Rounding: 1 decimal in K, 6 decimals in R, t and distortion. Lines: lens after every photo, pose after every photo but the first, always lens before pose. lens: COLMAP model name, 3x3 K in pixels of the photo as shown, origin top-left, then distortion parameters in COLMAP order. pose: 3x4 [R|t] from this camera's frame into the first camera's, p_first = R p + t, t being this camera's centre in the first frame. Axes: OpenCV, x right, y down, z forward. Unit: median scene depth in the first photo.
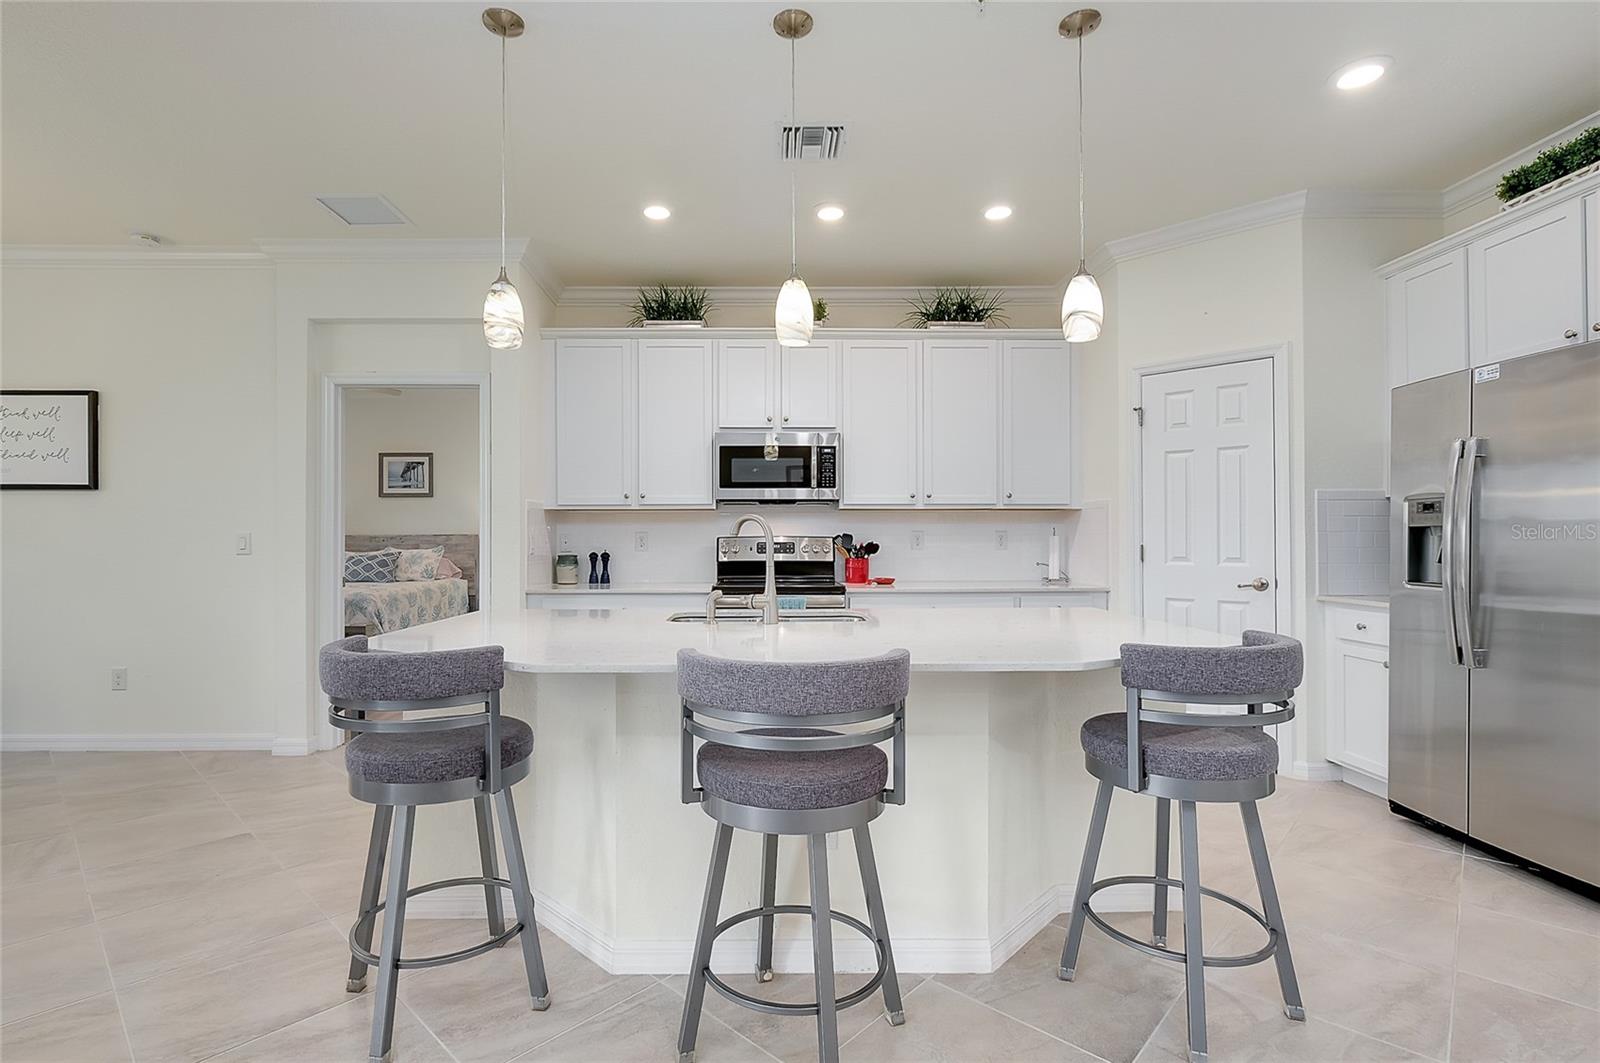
lens RADIAL K [[735.0, 0, 759.6], [0, 735.0, 536.2], [0, 0, 1]] dist [0.001601, 0.000207]
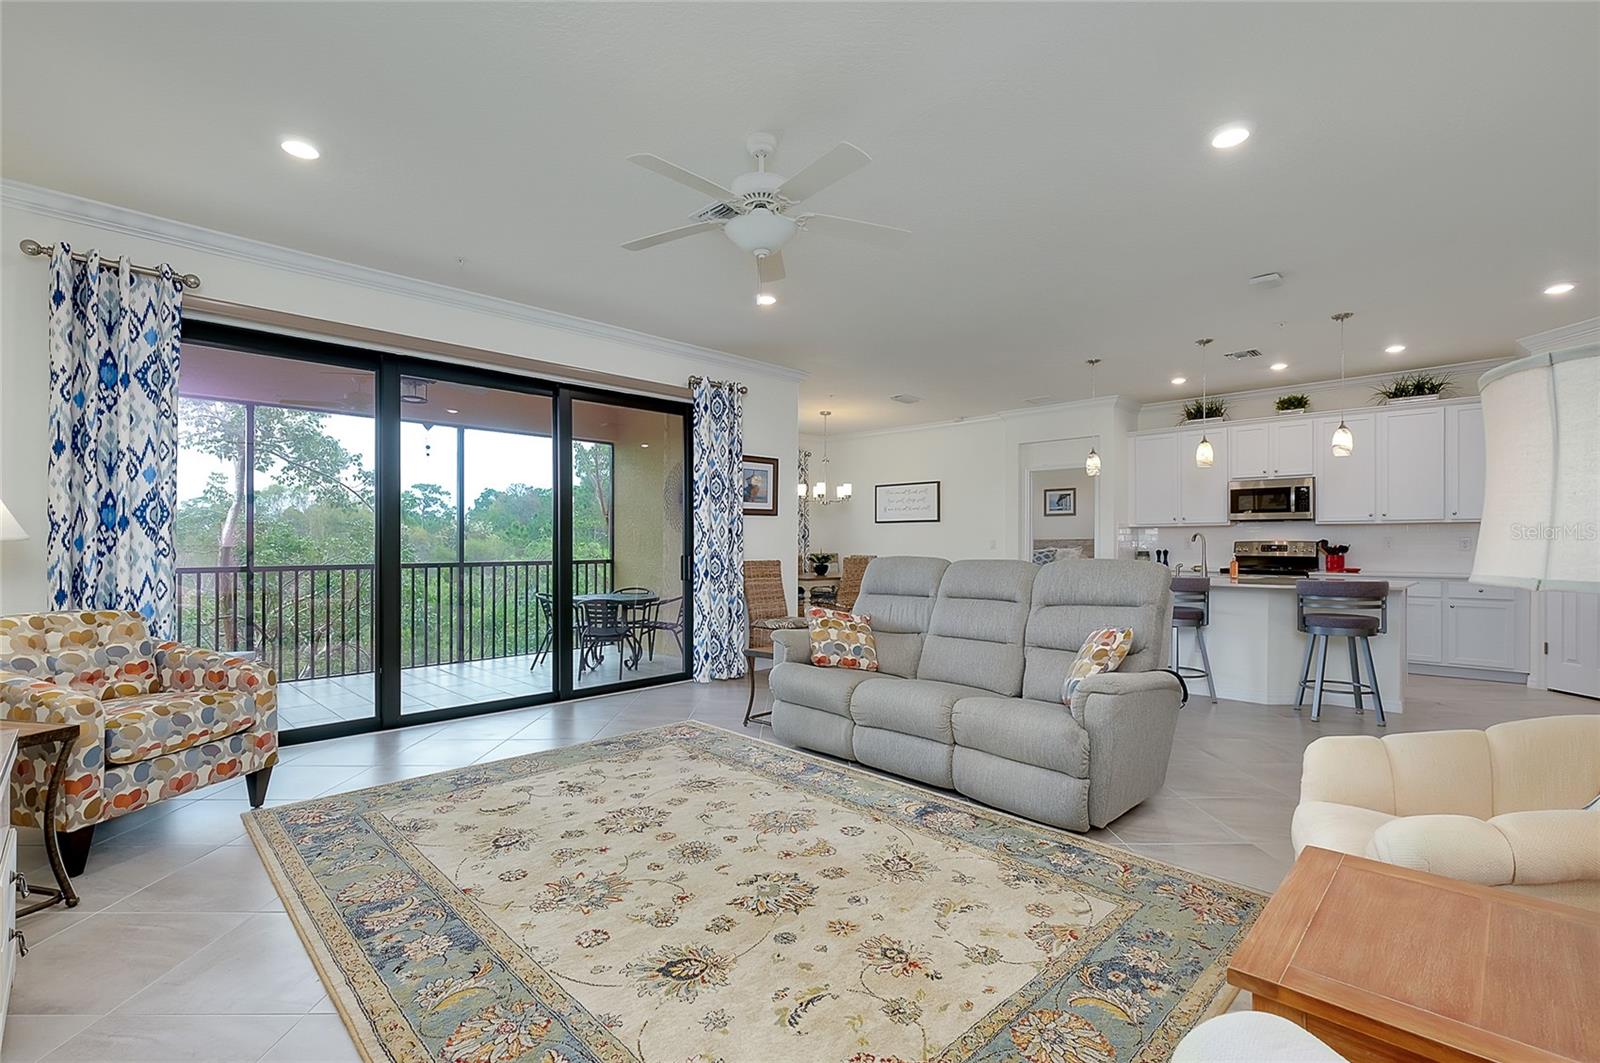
lens RADIAL K [[751.3, 0, 800.0], [0, 751.3, 531.5], [0, 0, 1]] dist [-0.001509, -0.000541]
pose [[0.711344, -0.008105, -0.702797, 0.456937], [0.001429, 0.999948, -0.010086, -0.005875], [0.702843, 0.006171, 0.711319, -0.964089]]
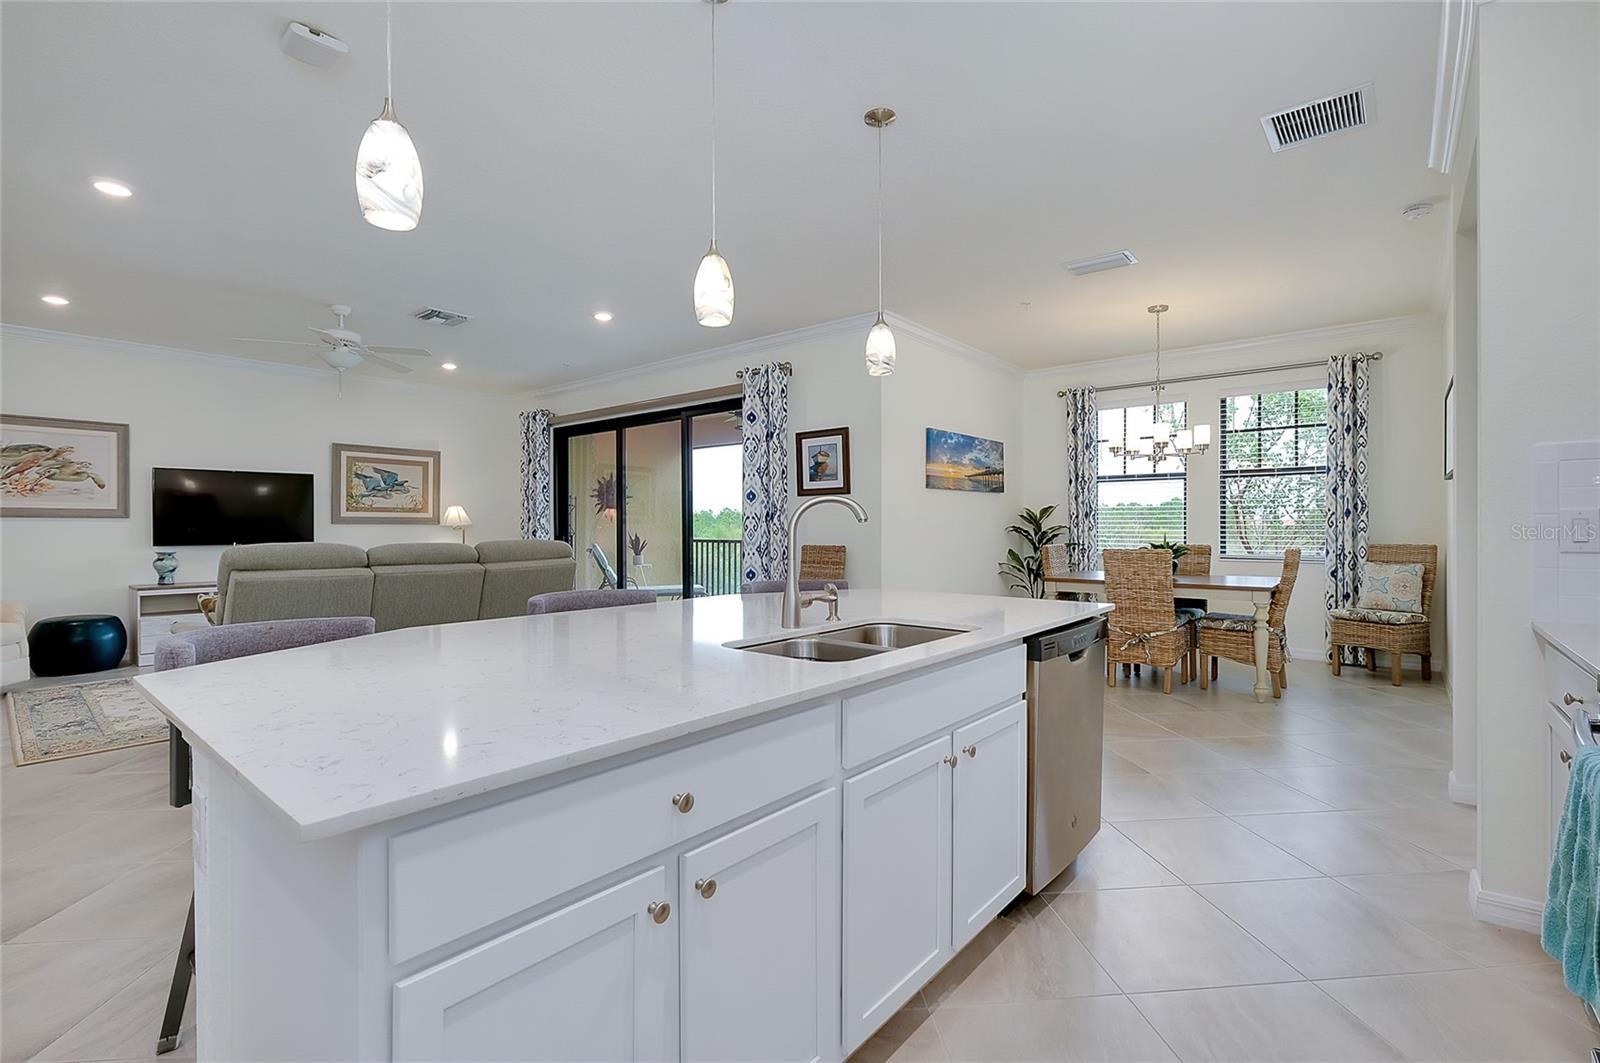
lens RADIAL K [[728.6, 0, 781.5], [0, 728.6, 529.7], [0, 0, 1]] dist [-0.001749, -0.000300]
pose [[-0.664374, 0.010074, -0.747332, 0.373765], [0.009534, 0.999942, 0.005003, 0.001478], [0.747340, -0.003801, -0.664431, 0.862740]]
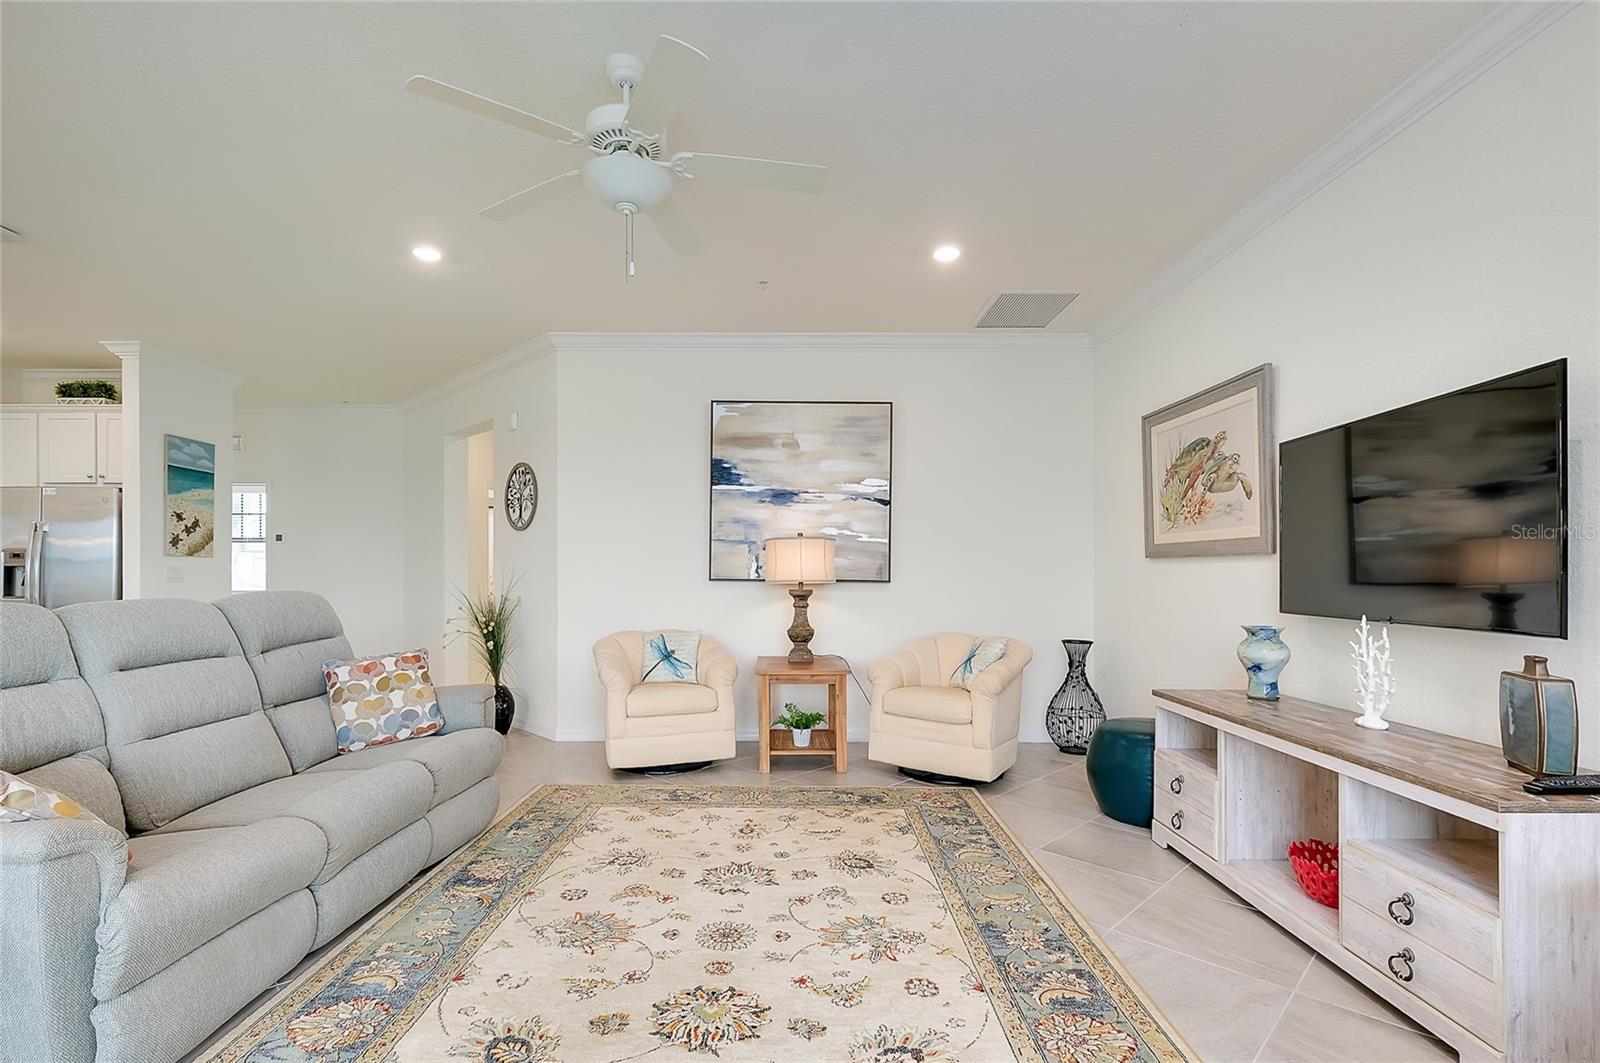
lens RADIAL K [[712.6, 0, 777.0], [0, 712.6, 573.5], [0, 0, 1]] dist [0.000277, -0.000383]
pose [[0.005785, 0.001889, 0.999981, -0.574588], [-0.005767, 0.999982, -0.001855, -0.001278], [-0.999967, -0.005756, 0.005796, -0.609484]]
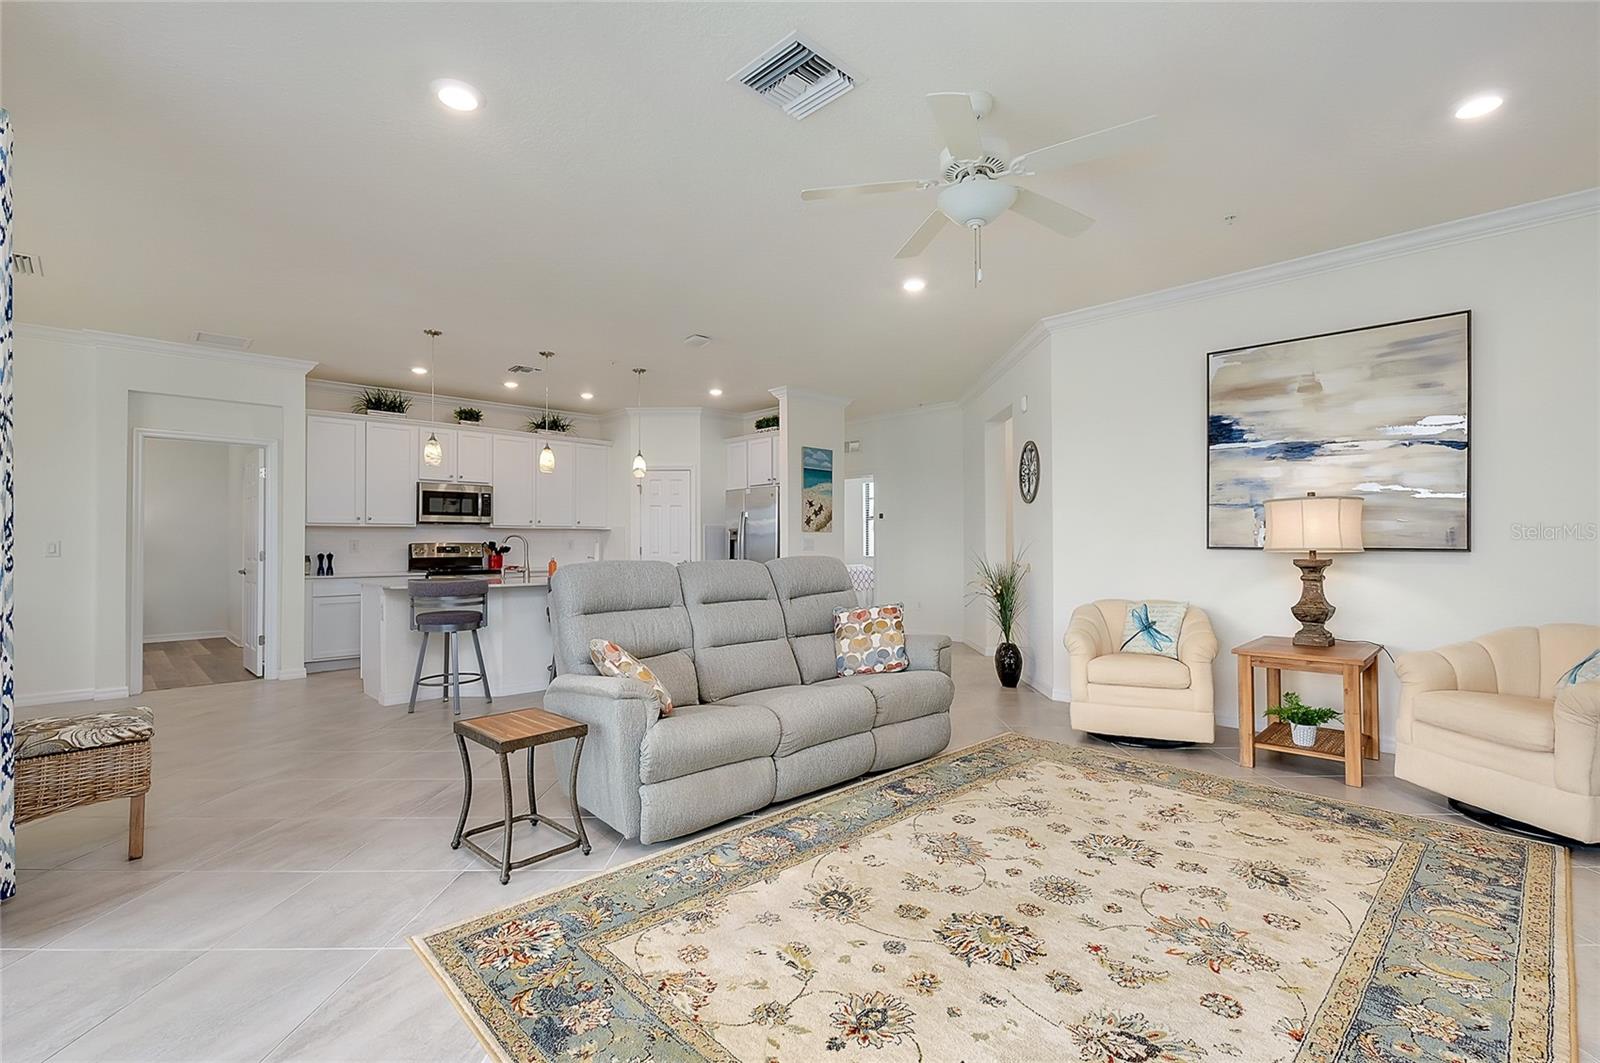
lens RADIAL K [[708.5, 0, 843.6], [0, 708.5, 534.2], [0, 0, 1]] dist [0.000032, -0.000131]
pose [[0.684232, 0.008095, 0.729220, -0.561346], [0.000263, 0.999936, -0.011346, -0.001488], [-0.729265, 0.007955, 0.684185, -0.819602]]
